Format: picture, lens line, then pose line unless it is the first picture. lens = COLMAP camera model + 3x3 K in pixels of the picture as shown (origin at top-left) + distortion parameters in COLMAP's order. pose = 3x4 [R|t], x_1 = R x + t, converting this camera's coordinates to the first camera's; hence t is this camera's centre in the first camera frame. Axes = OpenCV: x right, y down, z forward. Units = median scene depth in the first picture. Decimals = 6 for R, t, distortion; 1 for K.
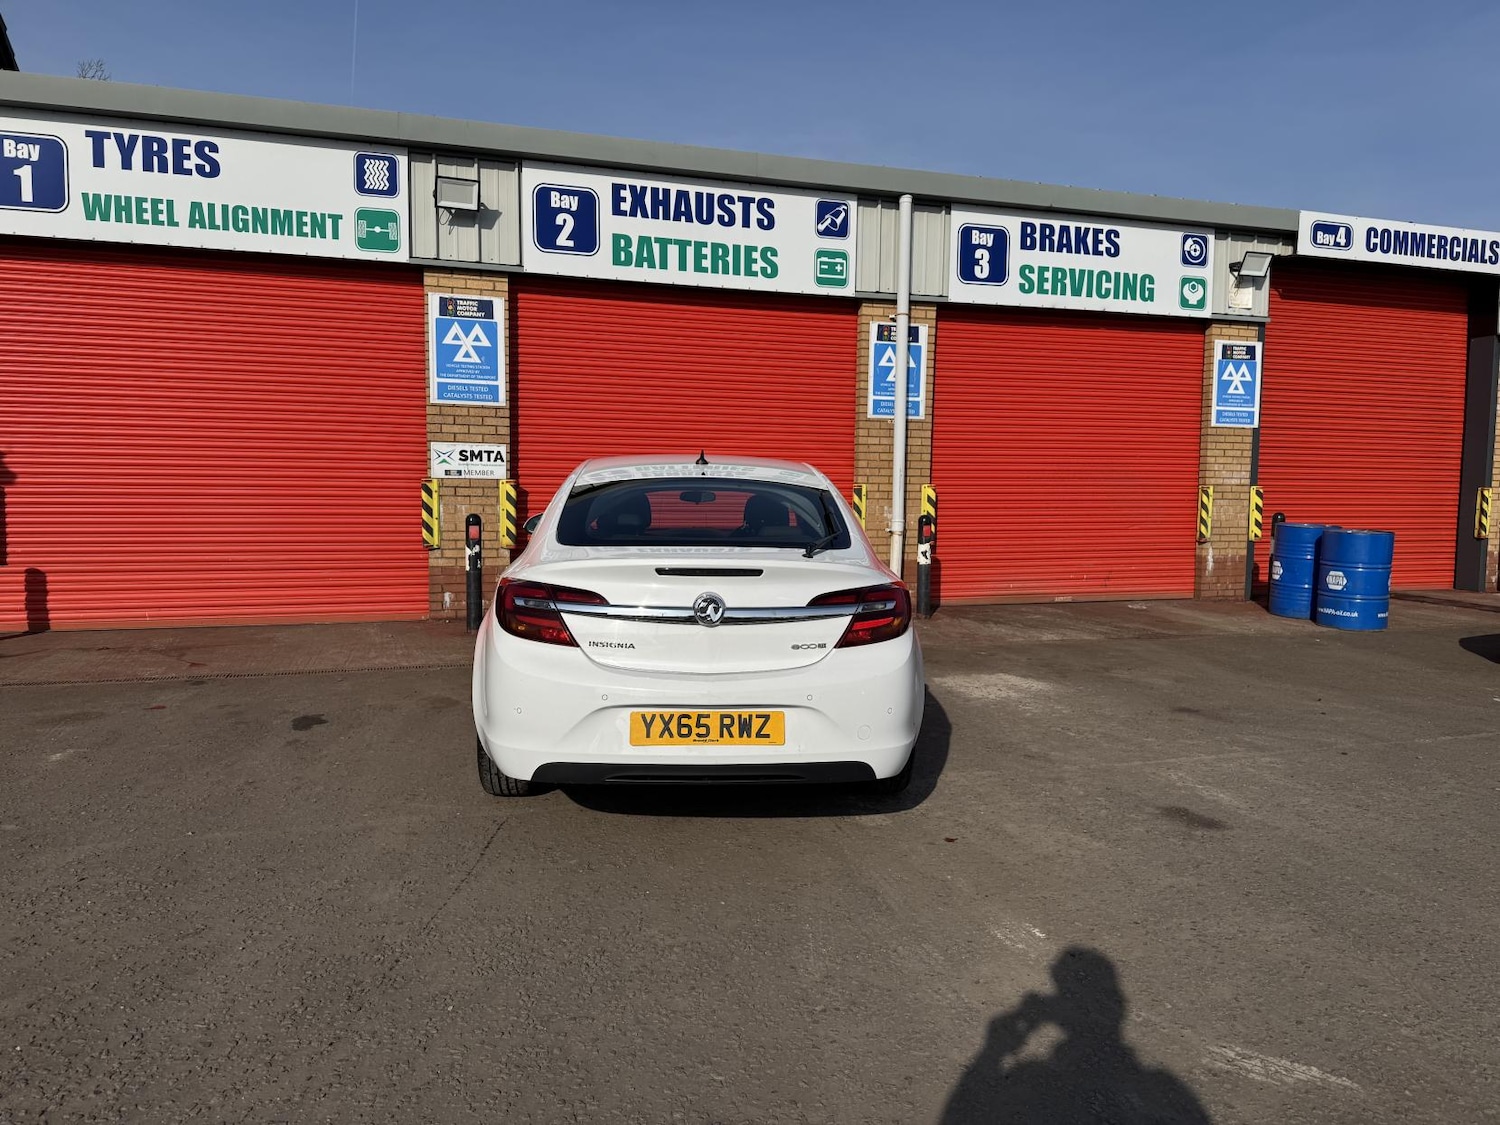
lens RADIAL K [[1065.9, 0, 749.9], [0, 1065.9, 560.9], [0, 0, 1]] dist [0.223992, -0.403364]
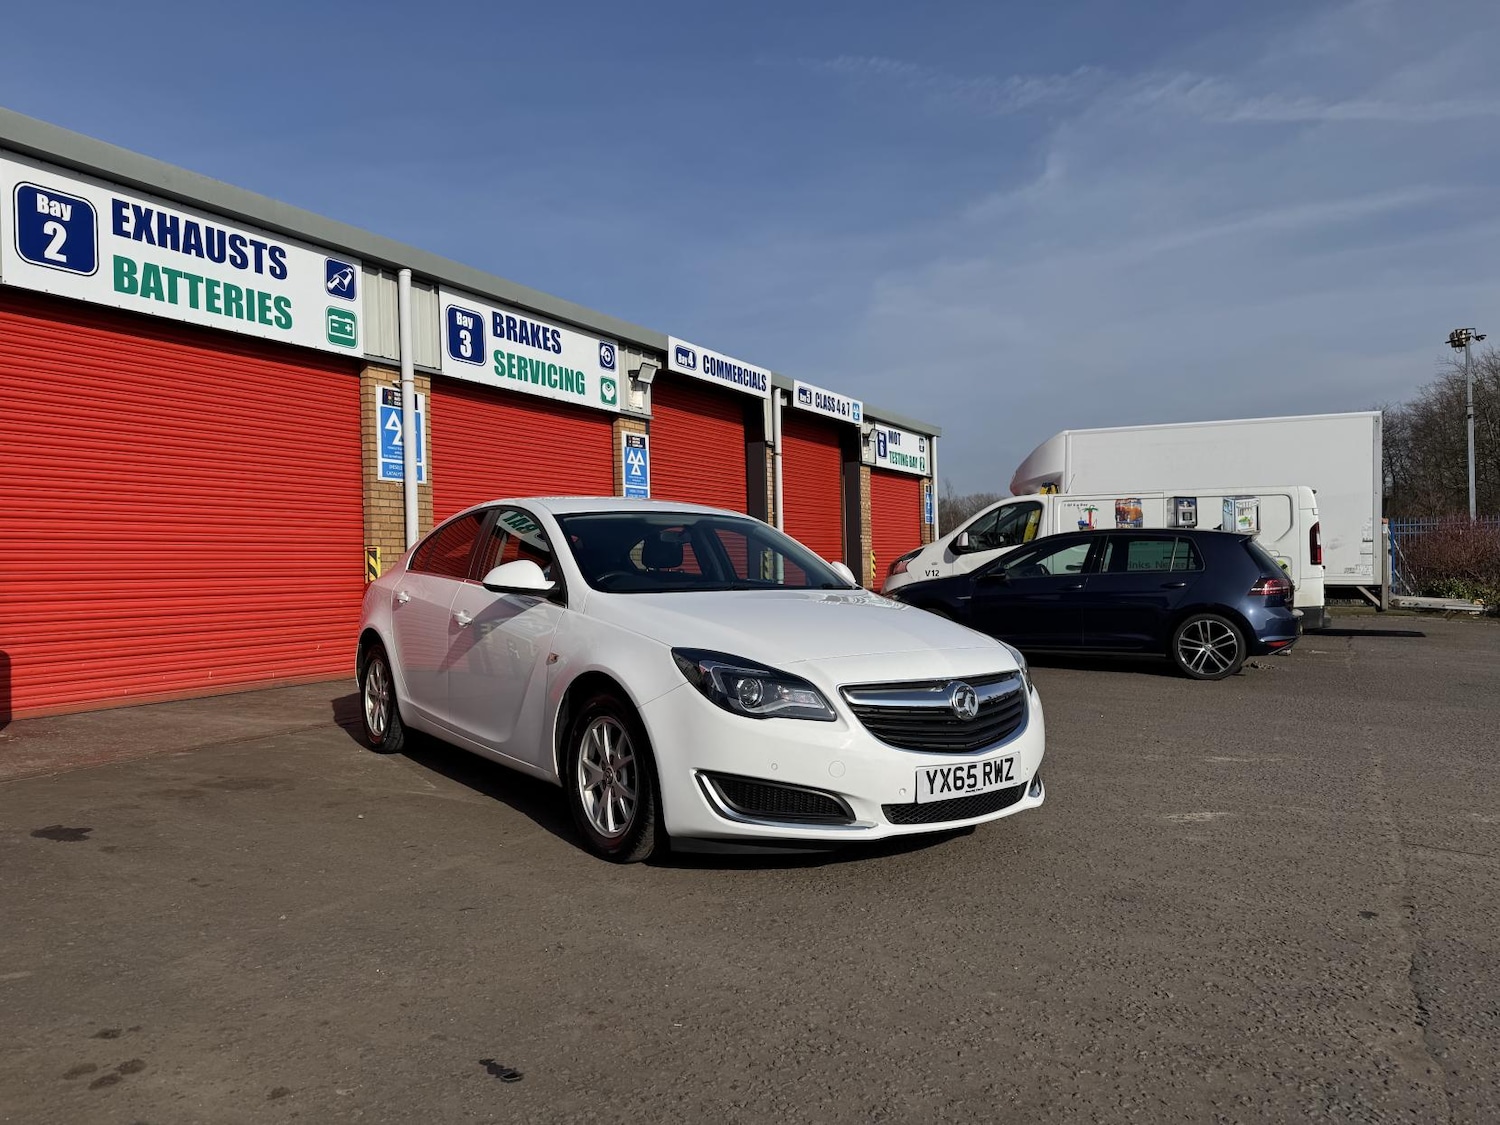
lens RADIAL K [[1053.2, 0, 771.0], [0, 1053.2, 584.2], [0, 0, 1]] dist [-0.006404, -0.005370]
pose [[0.711078, -0.036427, 0.702169, -0.338484], [0.083076, 0.996014, -0.032458, 0.024384], [-0.698188, 0.081414, 0.711270, 0.076107]]
